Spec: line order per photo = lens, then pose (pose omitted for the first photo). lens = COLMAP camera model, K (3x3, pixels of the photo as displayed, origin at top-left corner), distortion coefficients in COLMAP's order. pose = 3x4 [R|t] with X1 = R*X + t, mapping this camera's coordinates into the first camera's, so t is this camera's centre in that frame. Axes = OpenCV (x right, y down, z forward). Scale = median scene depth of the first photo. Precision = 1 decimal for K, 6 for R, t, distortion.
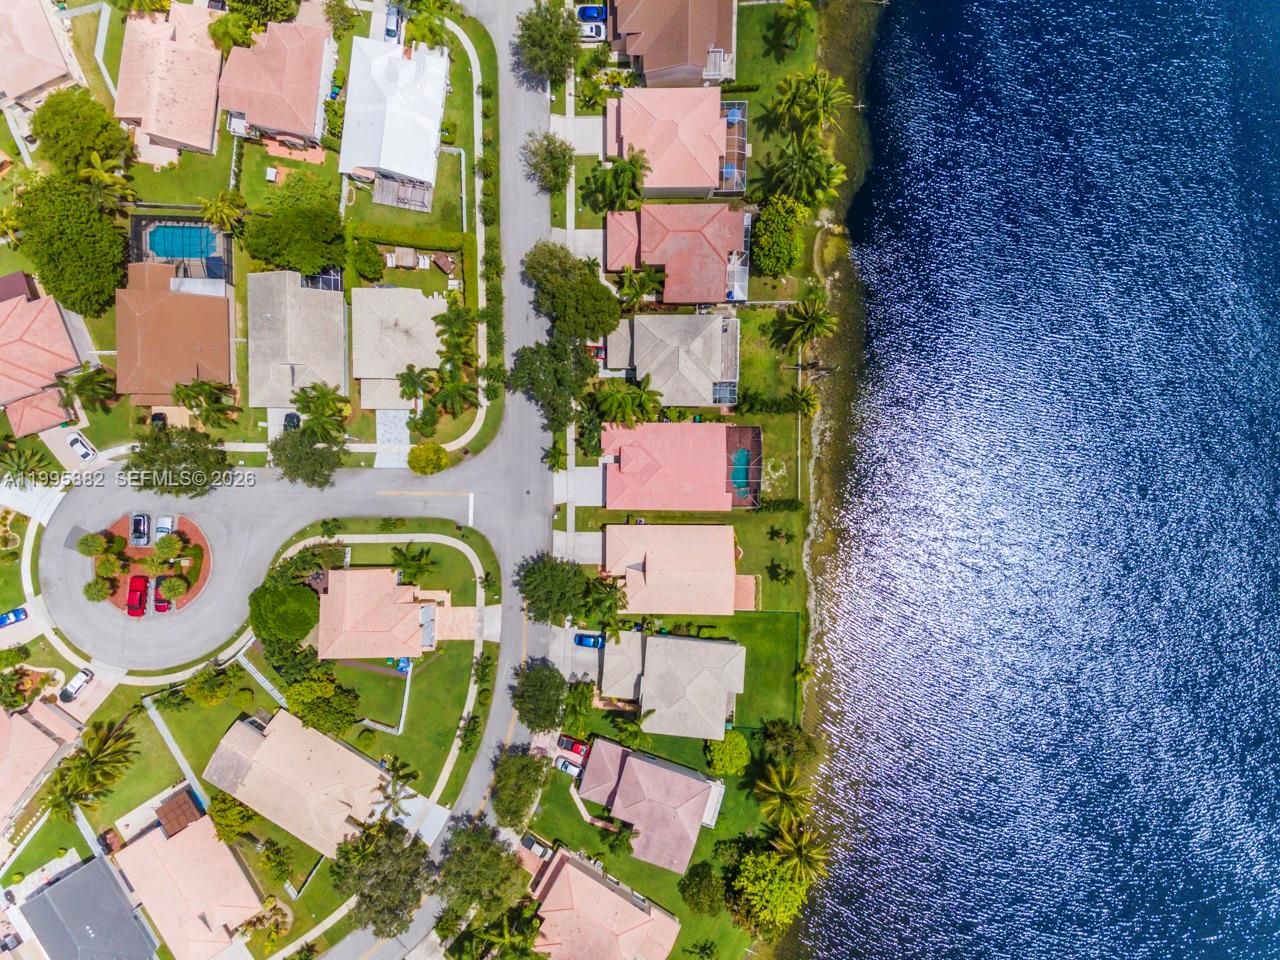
lens RADIAL K [[886.1, 0, 638.2], [0, 886.1, 479.5], [0, 0, 1]] dist [-0.038801, -0.019885]
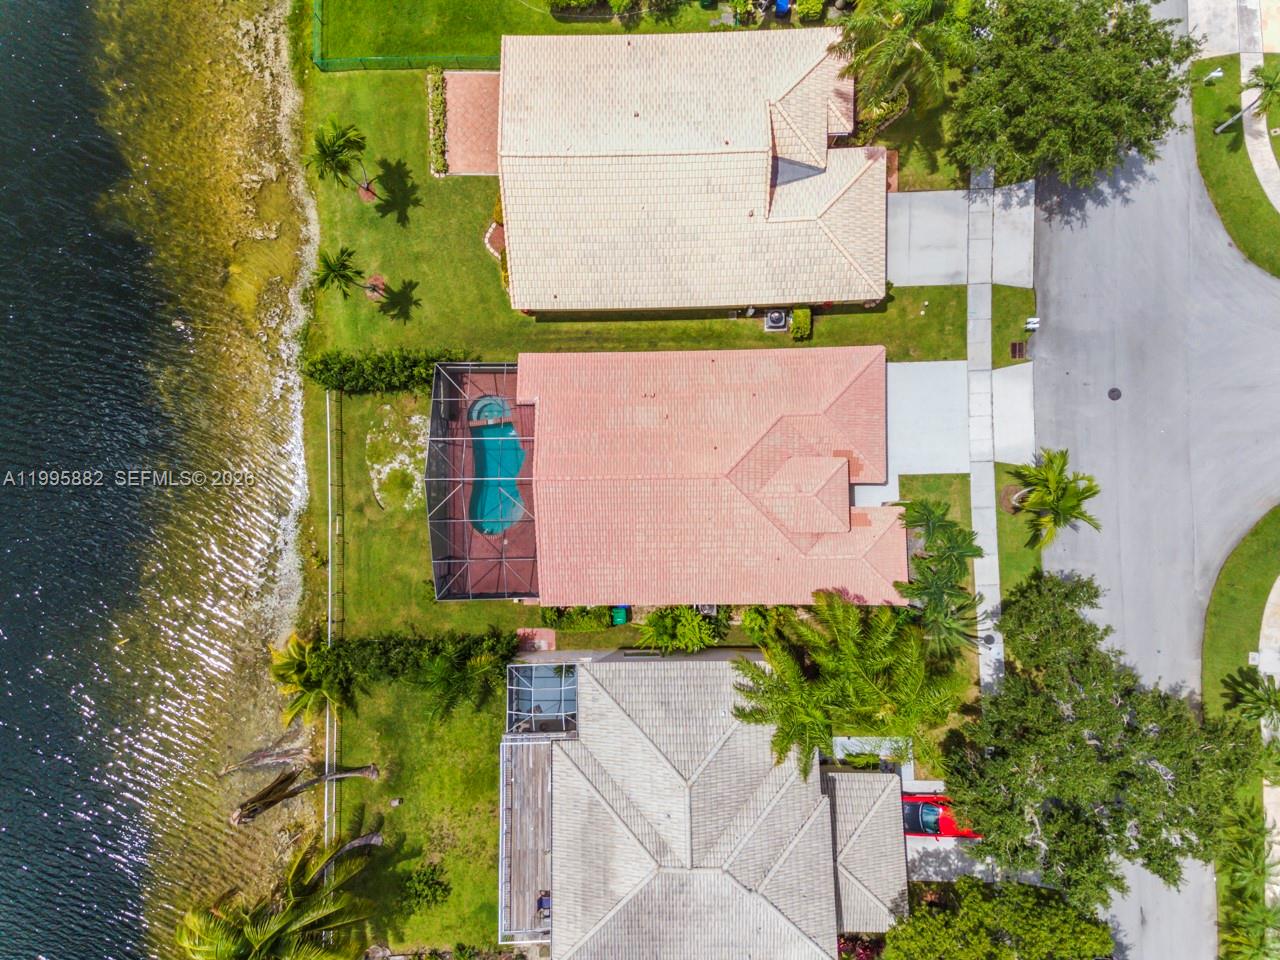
lens RADIAL K [[886.1, 0, 638.5], [0, 886.1, 481.7], [0, 0, 1]] dist [-0.038801, -0.019885]
pose [[-0.999385, 0.021607, 0.027619, 0.049259], [-0.021409, -0.999743, 0.007442, -0.017677], [0.027773, 0.006846, 0.999591, 0.653770]]
